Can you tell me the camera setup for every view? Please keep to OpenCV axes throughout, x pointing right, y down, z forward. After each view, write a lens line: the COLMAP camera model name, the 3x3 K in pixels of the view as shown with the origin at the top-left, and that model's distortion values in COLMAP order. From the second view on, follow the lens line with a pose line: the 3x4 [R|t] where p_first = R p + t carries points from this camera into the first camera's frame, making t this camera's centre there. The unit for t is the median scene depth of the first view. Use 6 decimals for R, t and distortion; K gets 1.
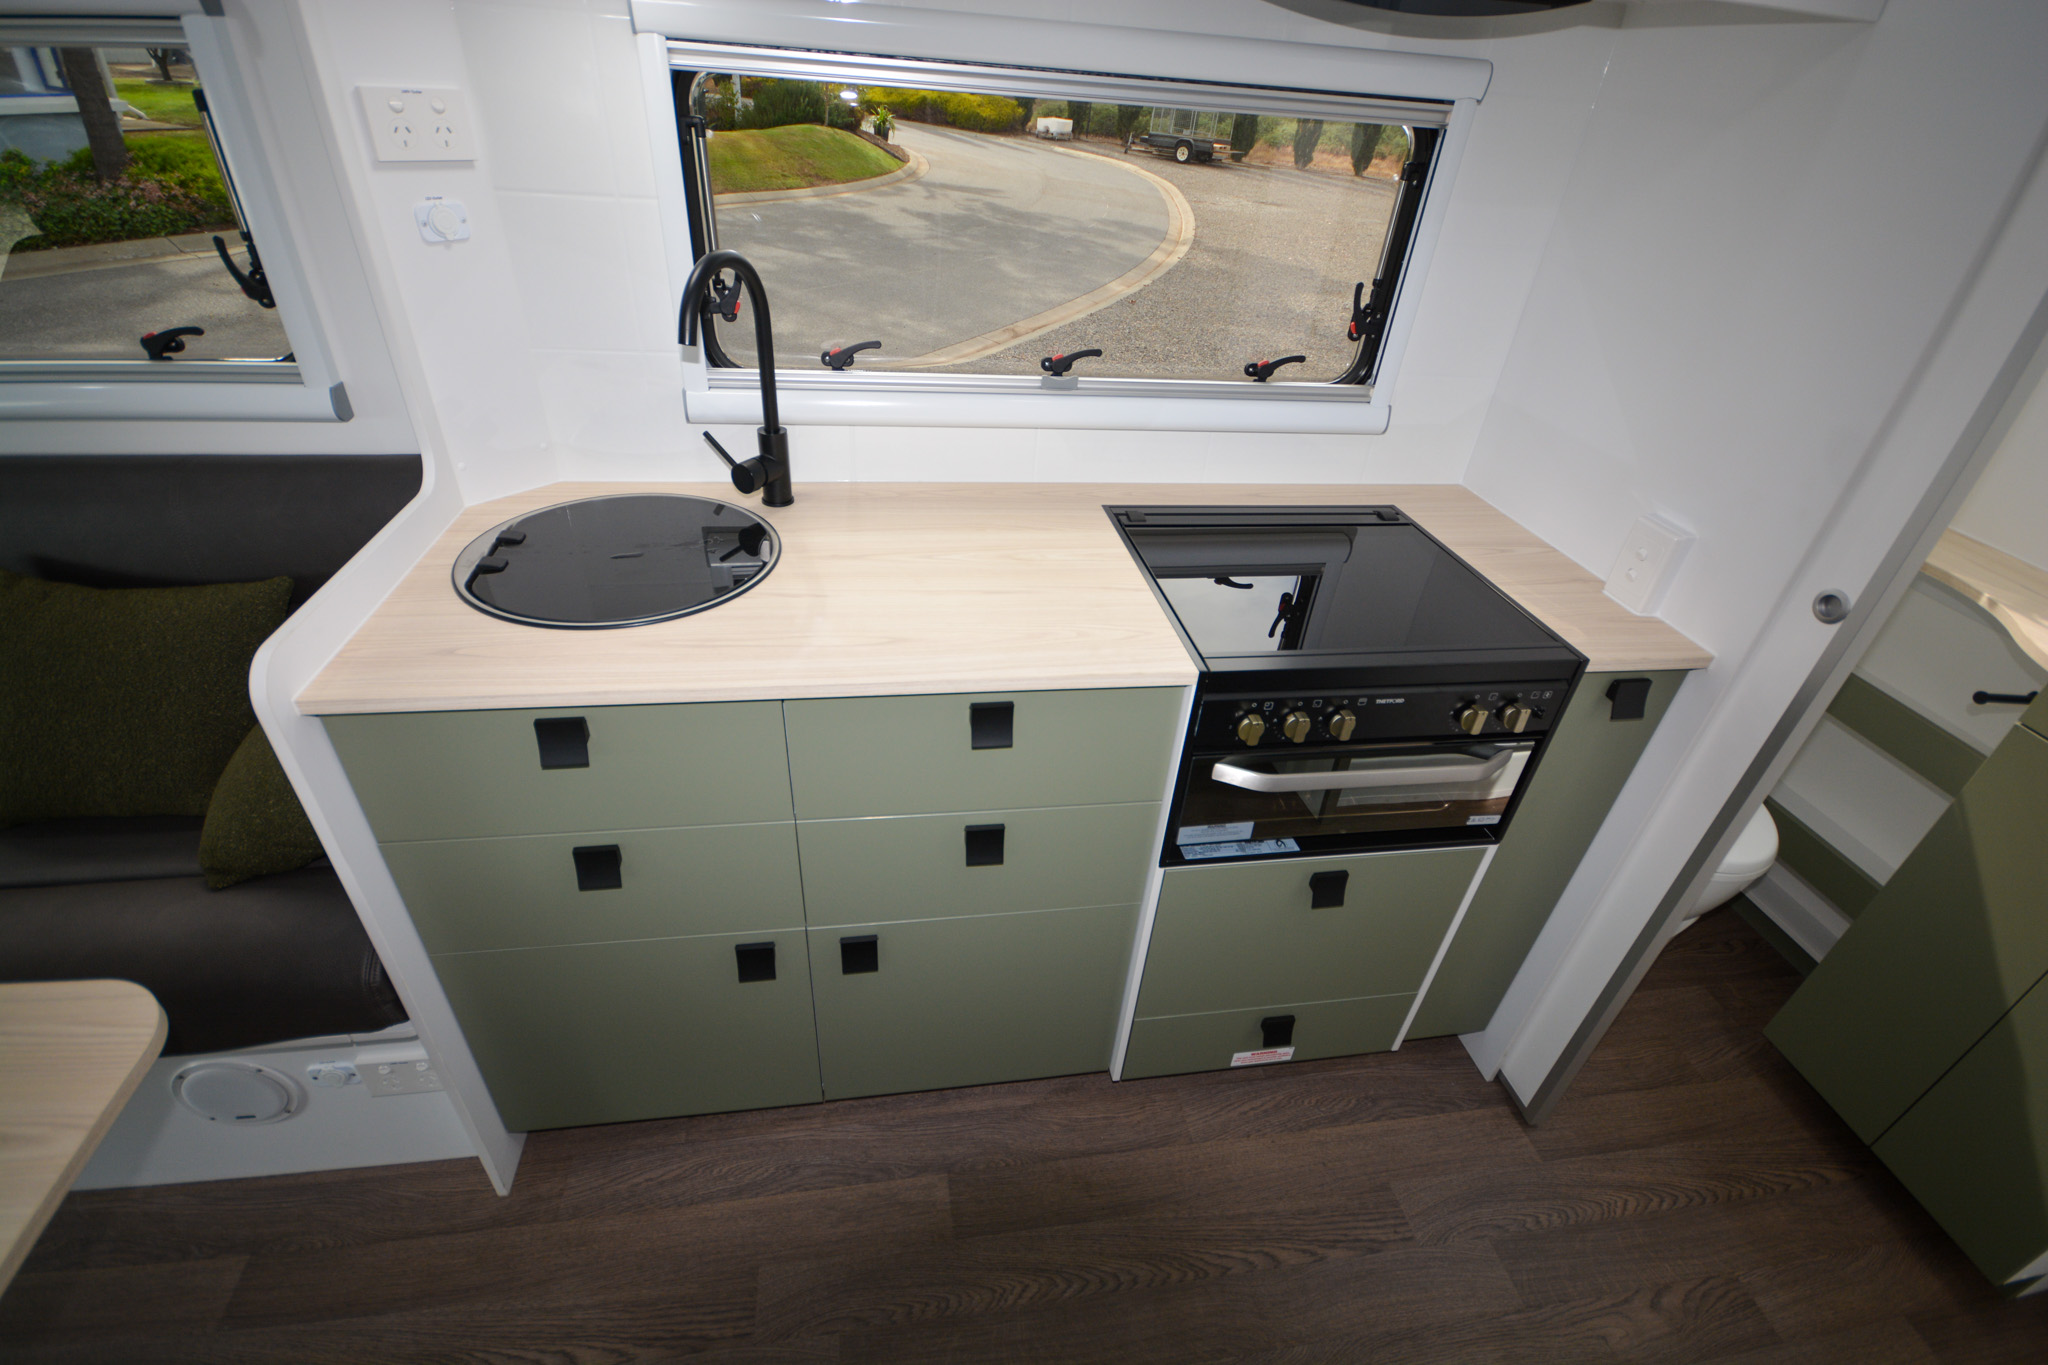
lens RADIAL K [[898.3, 0, 1021.4], [0, 898.3, 691.6], [0, 0, 1]] dist [0.000369, -0.007678]
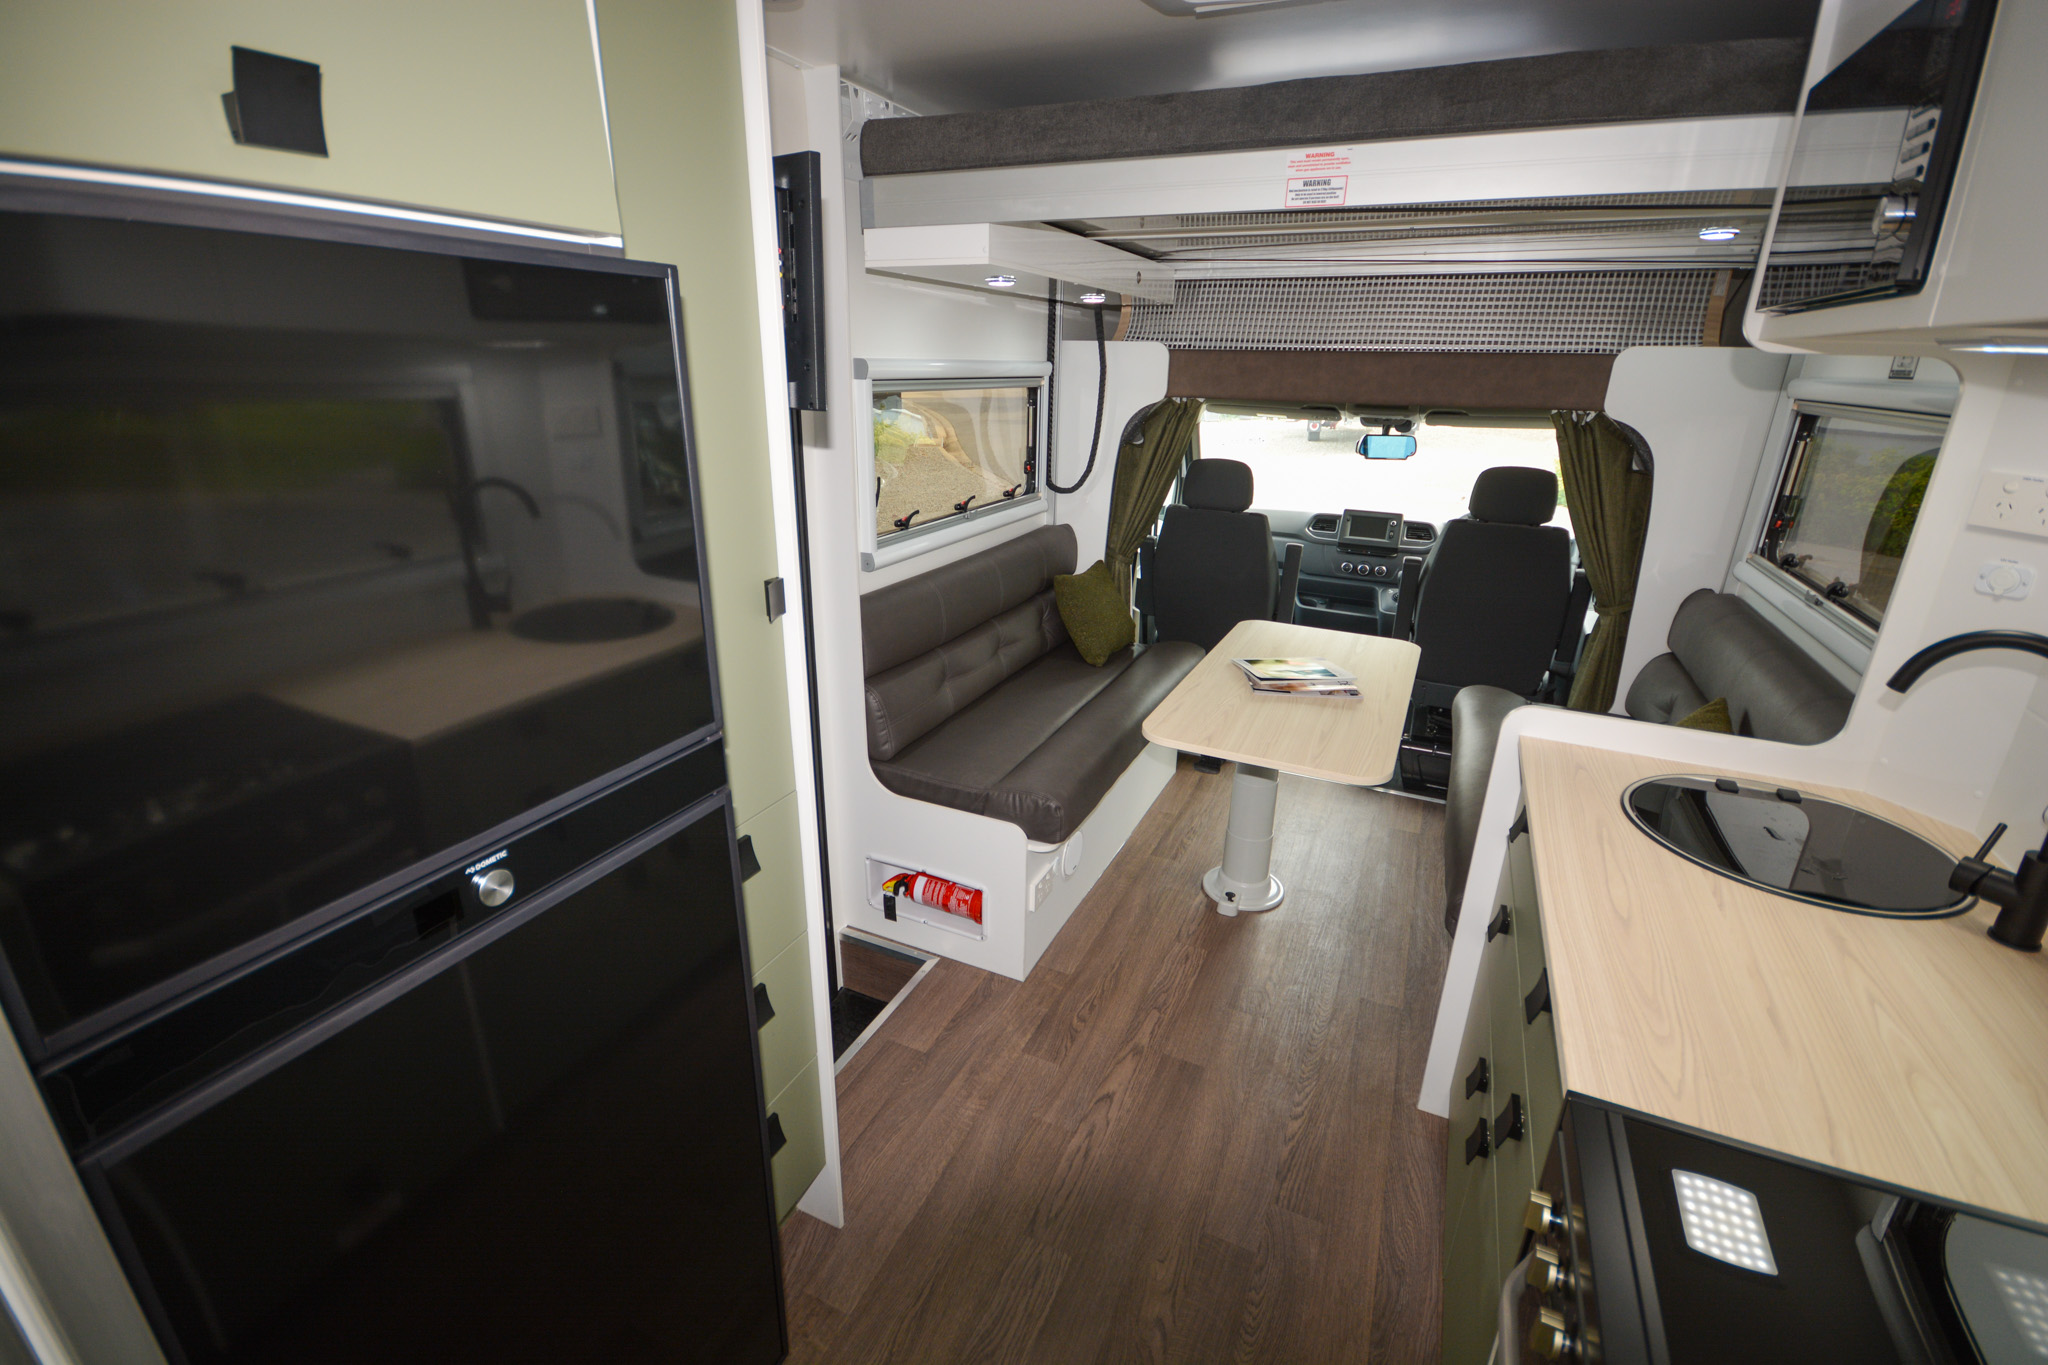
lens RADIAL K [[898.3, 0, 1021.4], [0, 898.3, 691.6], [0, 0, 1]] dist [0.000369, -0.007678]
pose [[-0.538318, 0.224241, -0.812361, 0.817588], [-0.508935, 0.681821, 0.525458, -0.344811], [0.671714, 0.696302, -0.252912, 0.493214]]
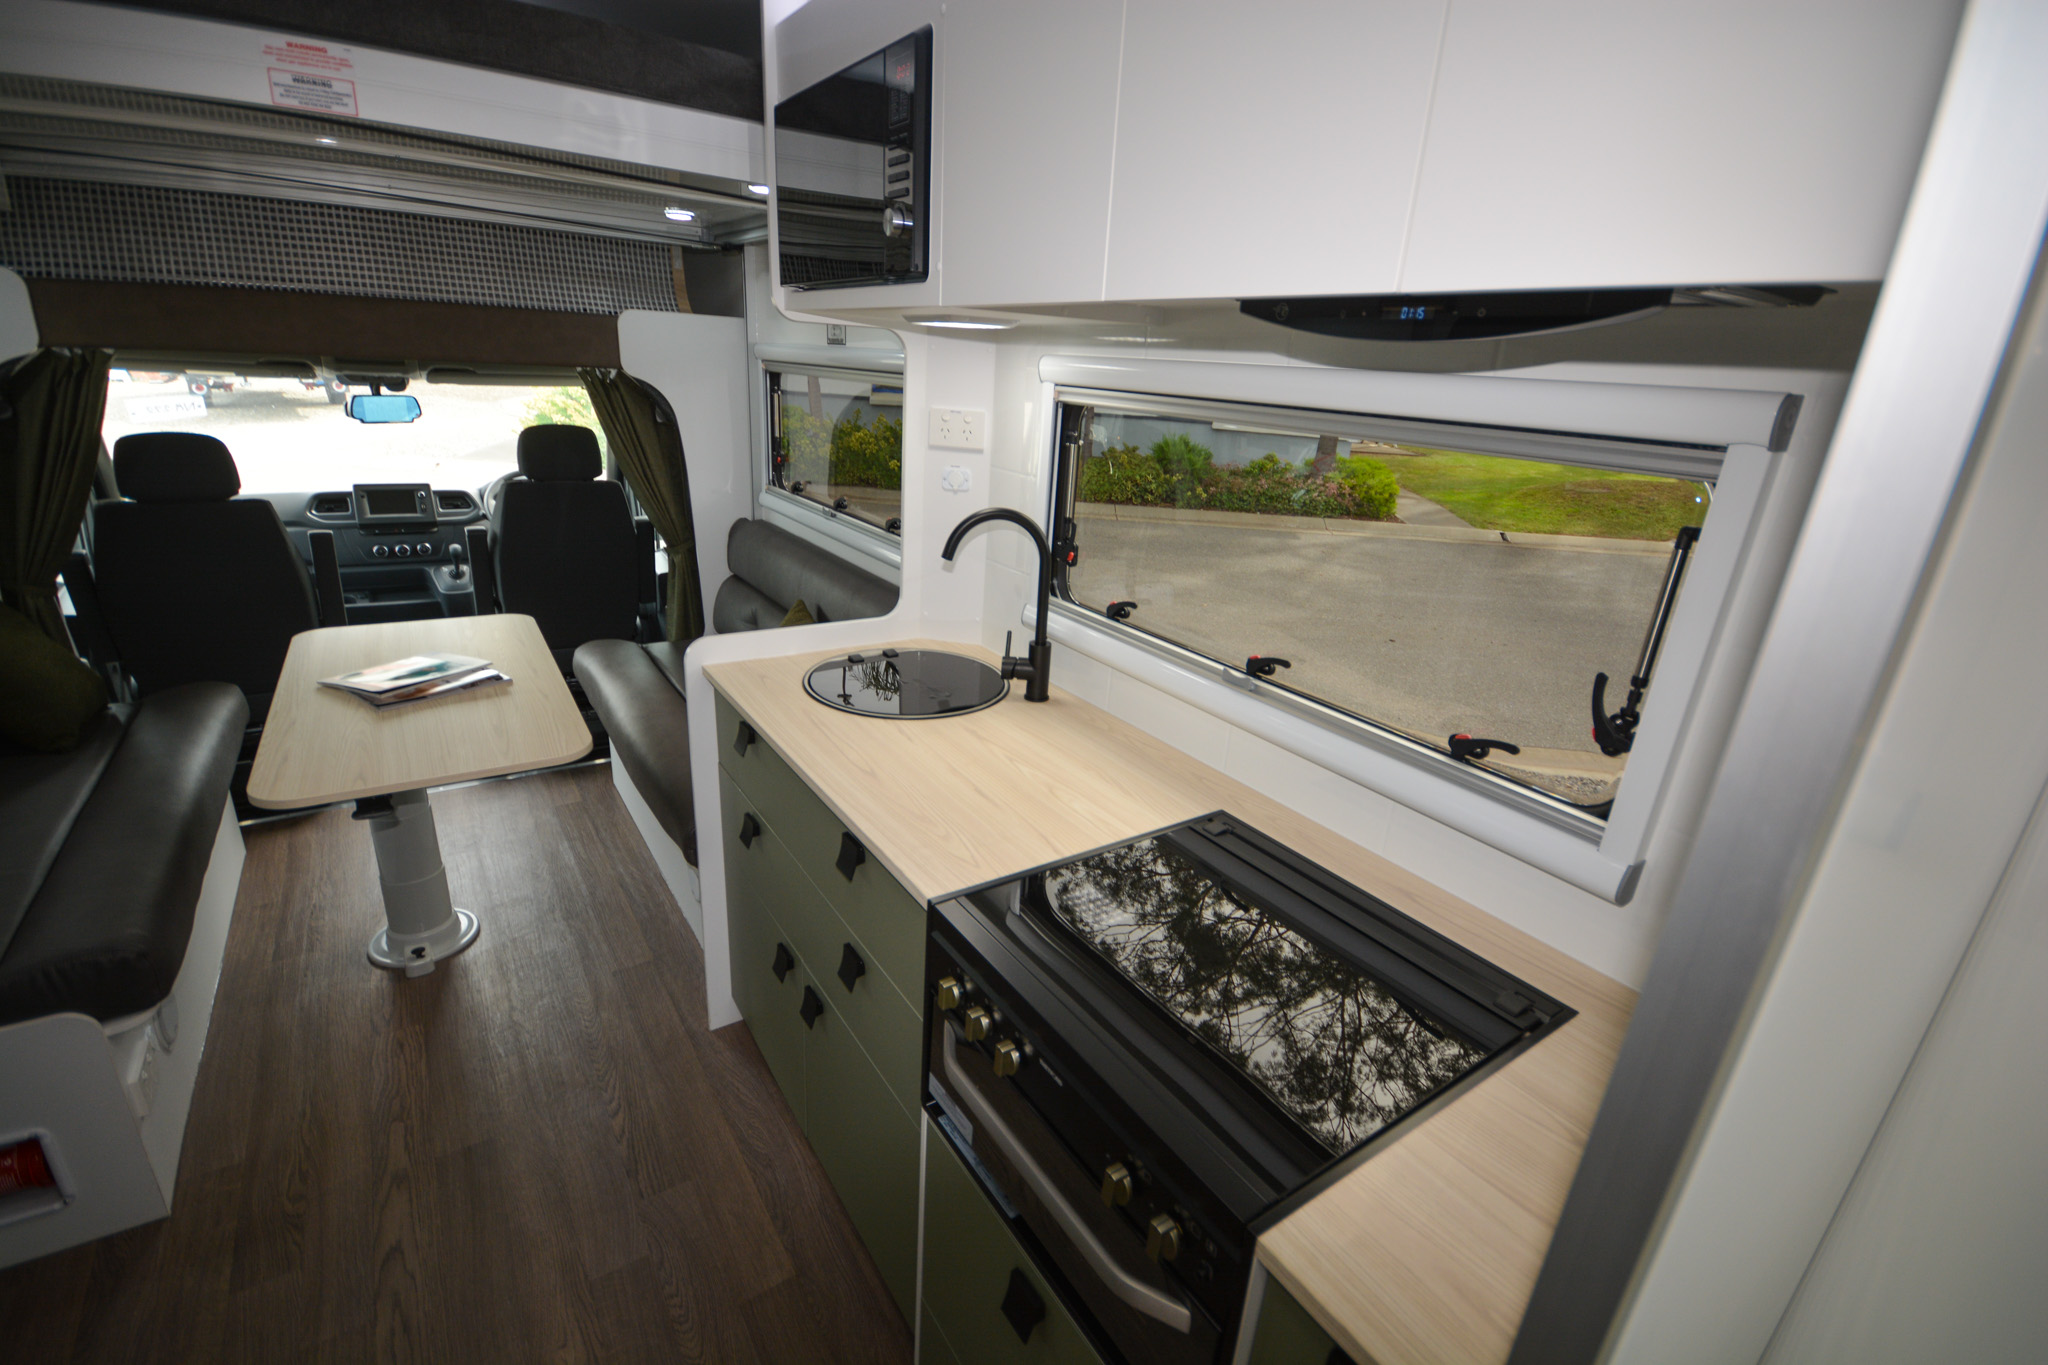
lens RADIAL K [[898.3, 0, 1021.4], [0, 898.3, 691.6], [0, 0, 1]] dist [0.000369, -0.007678]
pose [[0.458620, 0.270992, -0.846304, 0.842205], [-0.521445, 0.853233, -0.009365, -0.203098], [0.719557, 0.445596, 0.532617, 0.316372]]
